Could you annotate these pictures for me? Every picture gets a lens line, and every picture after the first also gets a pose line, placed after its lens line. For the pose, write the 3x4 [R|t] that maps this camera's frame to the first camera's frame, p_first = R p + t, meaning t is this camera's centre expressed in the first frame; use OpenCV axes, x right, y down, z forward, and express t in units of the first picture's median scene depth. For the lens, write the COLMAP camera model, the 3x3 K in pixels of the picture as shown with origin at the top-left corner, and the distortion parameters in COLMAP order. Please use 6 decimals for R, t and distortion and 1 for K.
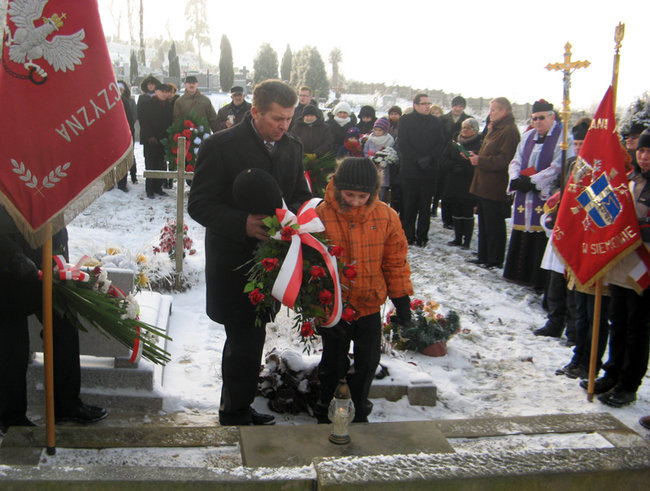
lens RADIAL K [[717.7, 0, 267.1], [0, 717.7, 283.6], [0, 0, 1]] dist [-0.200416, 0.221416]
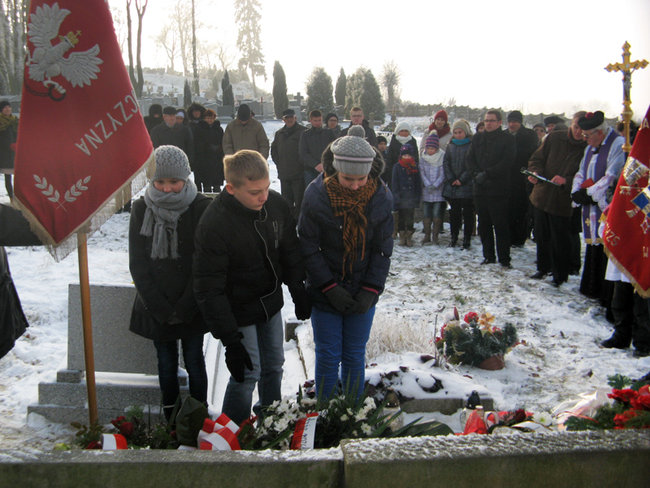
lens RADIAL K [[736.2, 0, 289.1], [0, 736.2, 256.6], [0, 0, 1]] dist [-0.172152, 0.248805]
pose [[0.998044, -0.029697, -0.055007, 0.017551], [0.025127, 0.996317, -0.081981, 0.021541], [0.057239, 0.080438, 0.995115, -0.016103]]
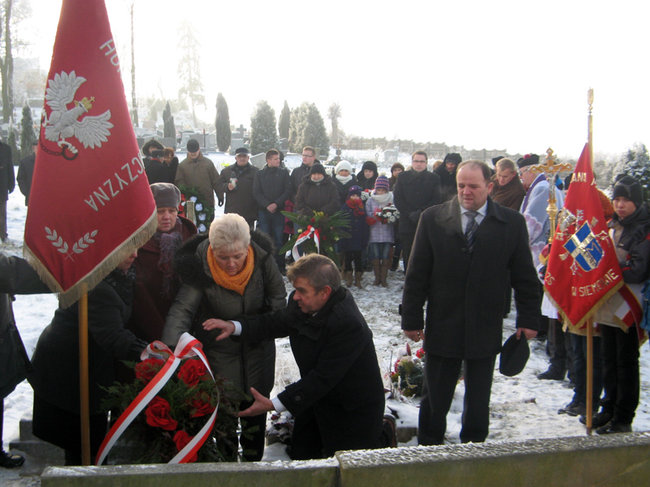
lens RADIAL K [[770.3, 0, 309.8], [0, 770.3, 282.5], [0, 0, 1]] dist [-0.212971, 0.285963]
pose [[0.997901, -0.033153, 0.055636, -0.014585], [0.037997, 0.995360, -0.088400, 0.019229], [-0.052447, 0.090328, 0.994530, -0.120211]]
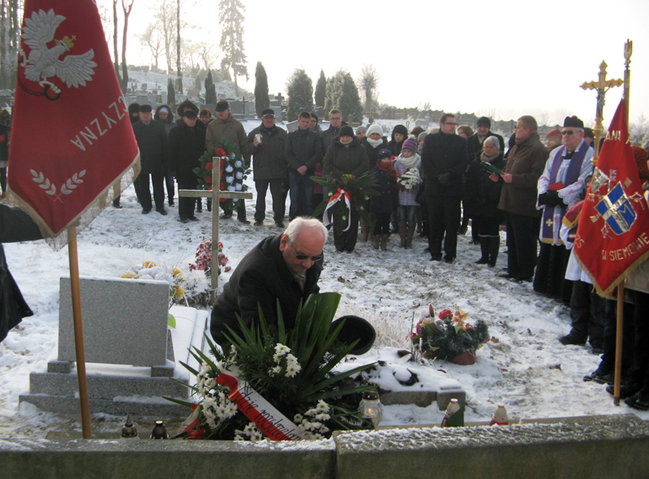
lens RADIAL K [[714.2, 0, 305.3], [0, 714.2, 265.8], [0, 0, 1]] dist [-0.190434, 0.180009]
pose [[0.999927, -0.012085, 0.000260, 0.008176], [0.012078, 0.998034, -0.061506, 0.019148], [0.000484, 0.061505, 0.998107, -0.023681]]
